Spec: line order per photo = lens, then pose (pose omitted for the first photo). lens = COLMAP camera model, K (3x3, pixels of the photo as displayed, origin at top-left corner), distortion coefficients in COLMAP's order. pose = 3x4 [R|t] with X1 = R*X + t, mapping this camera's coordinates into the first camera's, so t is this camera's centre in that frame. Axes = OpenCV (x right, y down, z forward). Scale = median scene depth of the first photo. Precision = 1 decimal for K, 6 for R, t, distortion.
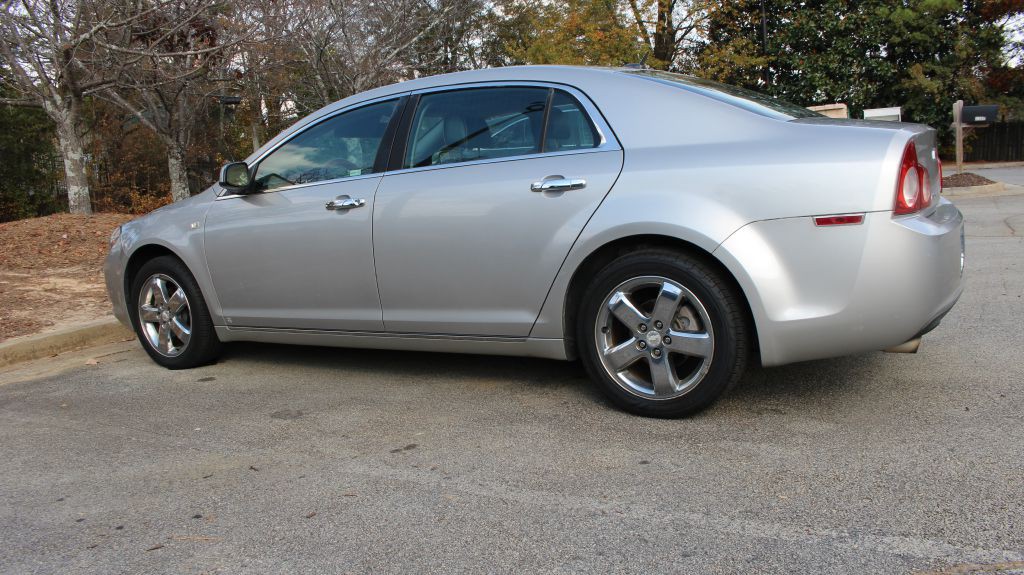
lens RADIAL K [[861.0, 0, 511.1], [0, 861.0, 294.8], [0, 0, 1]] dist [-0.164712, 0.130395]
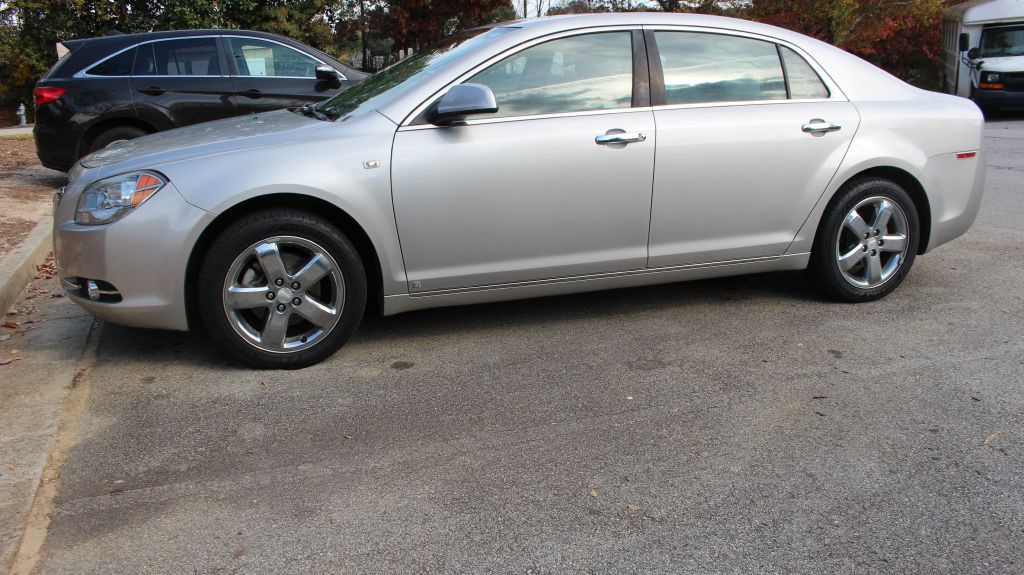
lens RADIAL K [[861.0, 0, 511.1], [0, 861.0, 294.8], [0, 0, 1]] dist [-0.164712, 0.130395]
pose [[0.636525, -0.132673, 0.759759, -1.182977], [0.077067, 0.991104, 0.108505, -0.054257], [-0.767396, -0.010514, 0.641087, 0.566264]]
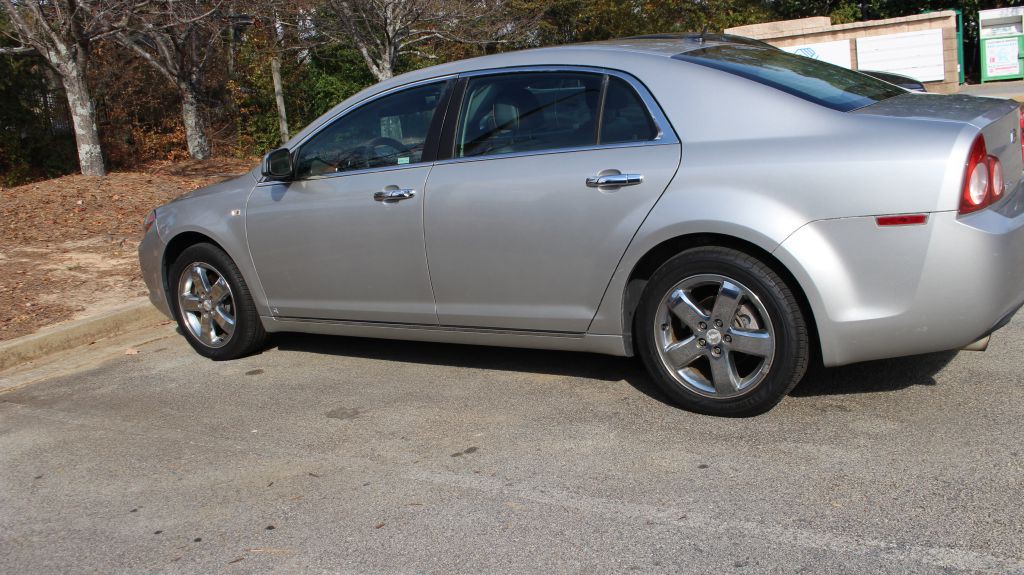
lens RADIAL K [[992.4, 0, 511.4], [0, 992.4, 300.2], [0, 0, 1]] dist [-0.154133, 0.148177]
pose [[0.998146, -0.018897, -0.057864, 0.000470], [0.023001, 0.997205, 0.071088, -0.074371], [0.056359, -0.072287, 0.995790, -0.133946]]
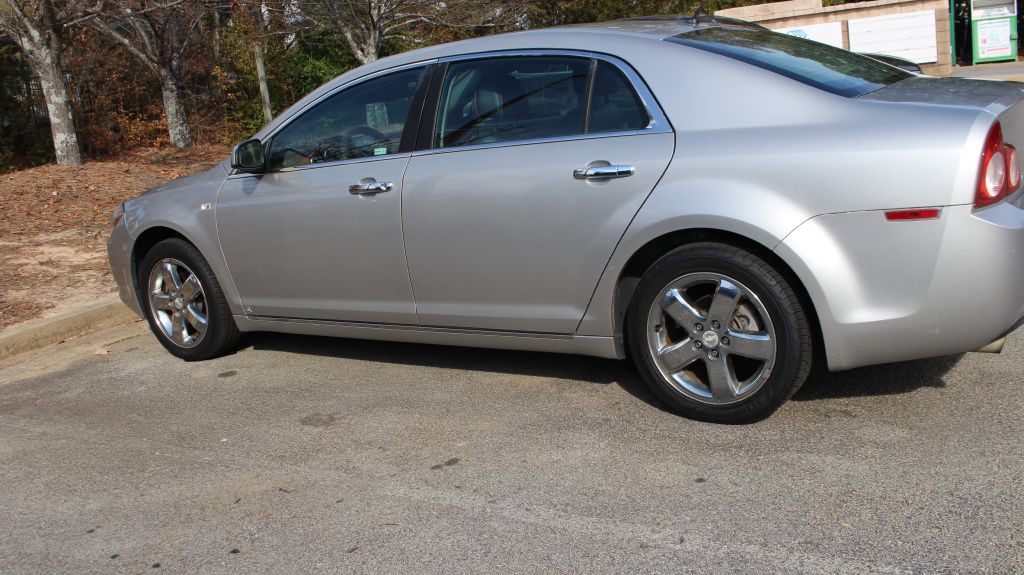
lens RADIAL K [[992.4, 0, 511.4], [0, 992.4, 300.2], [0, 0, 1]] dist [-0.154133, 0.148177]
pose [[0.998483, -0.025059, -0.049023, 0.005124], [0.029266, 0.995771, 0.087082, -0.086354], [0.046634, -0.088384, 0.994994, -0.060824]]
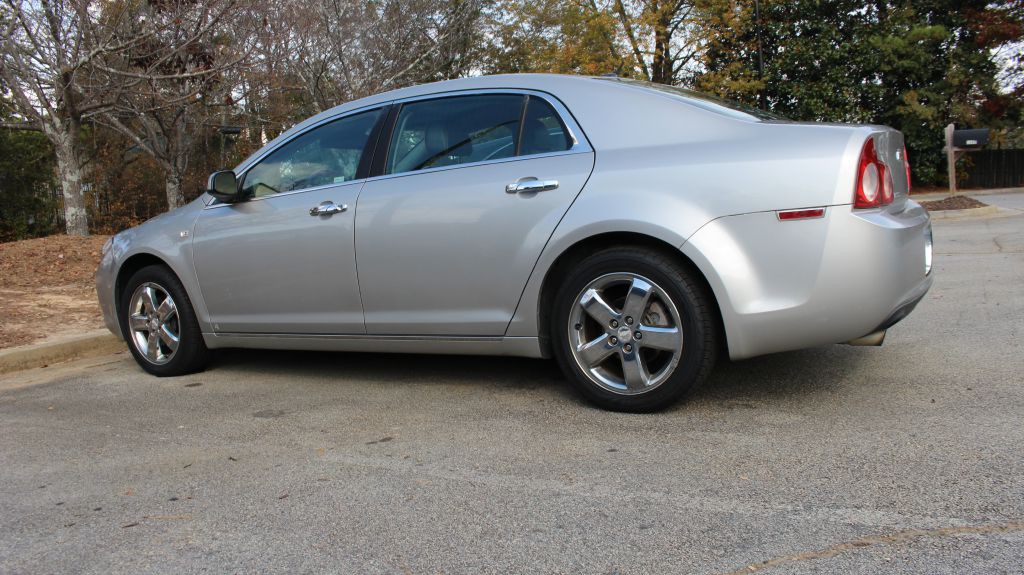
lens RADIAL K [[865.3, 0, 512.0], [0, 865.3, 287.5], [0, 0, 1]] dist [-0.166809, 0.131852]
pose [[0.999997, -0.002212, -0.000555, 0.031380], [0.002184, 0.998940, -0.045973, 0.041301], [0.000656, 0.045971, 0.998943, -0.030357]]
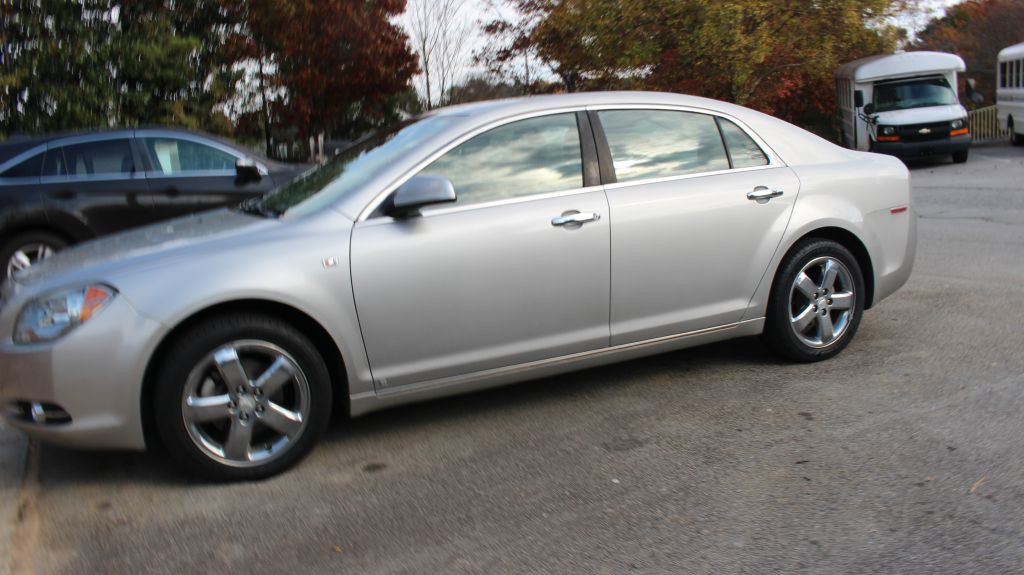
lens RADIAL K [[875.1, 0, 512.0], [0, 875.1, 287.5], [0, 0, 1]] dist [-0.171689, 0.143542]
pose [[0.548377, -0.098659, 0.830391, -1.217970], [0.145126, 0.989176, 0.021686, -0.073131], [-0.823542, 0.108619, 0.556759, 0.616806]]
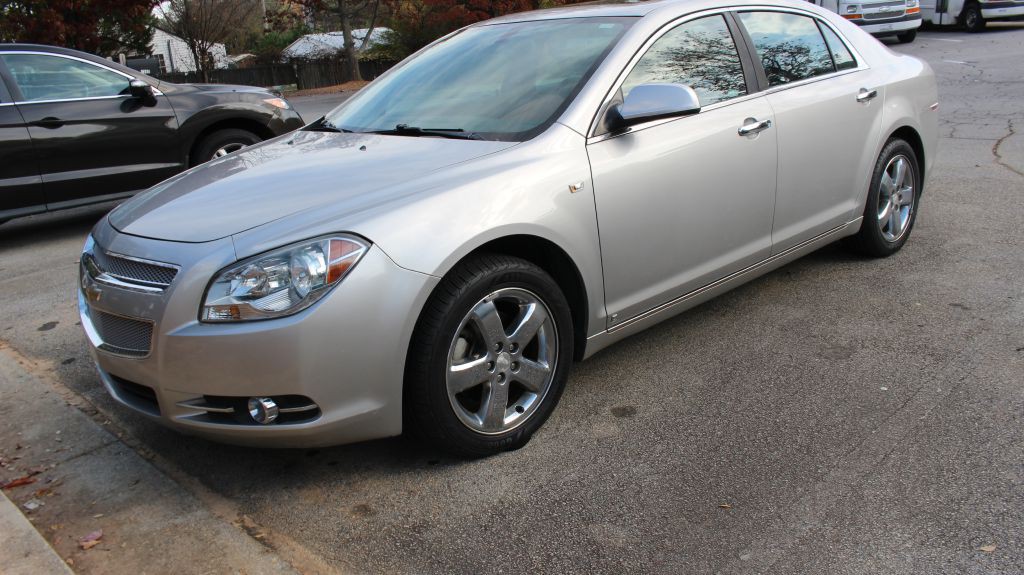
lens RADIAL K [[875.1, 0, 512.0], [0, 875.1, 287.5], [0, 0, 1]] dist [-0.171689, 0.143542]
pose [[0.274297, -0.224117, 0.935165, -1.349800], [0.200240, 0.964459, 0.172404, -0.176239], [-0.940566, 0.139967, 0.309425, 1.148858]]
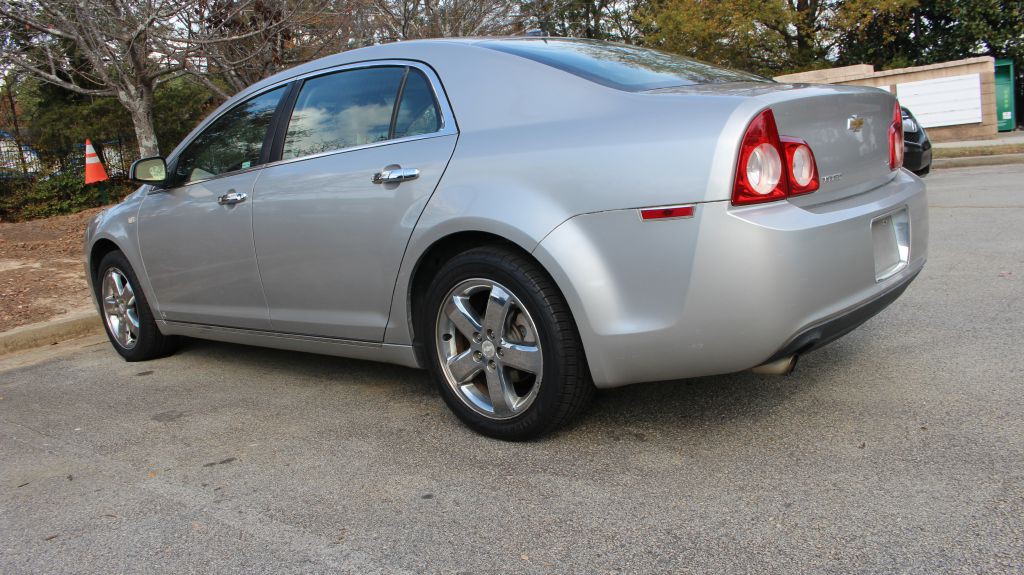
lens RADIAL K [[861.0, 0, 511.1], [0, 861.0, 294.8], [0, 0, 1]] dist [-0.164712, 0.130395]
pose [[0.982386, -0.000863, -0.186861, 0.341869], [0.007771, 0.999313, 0.036240, -0.034977], [0.186701, -0.037053, 0.981718, 0.139838]]
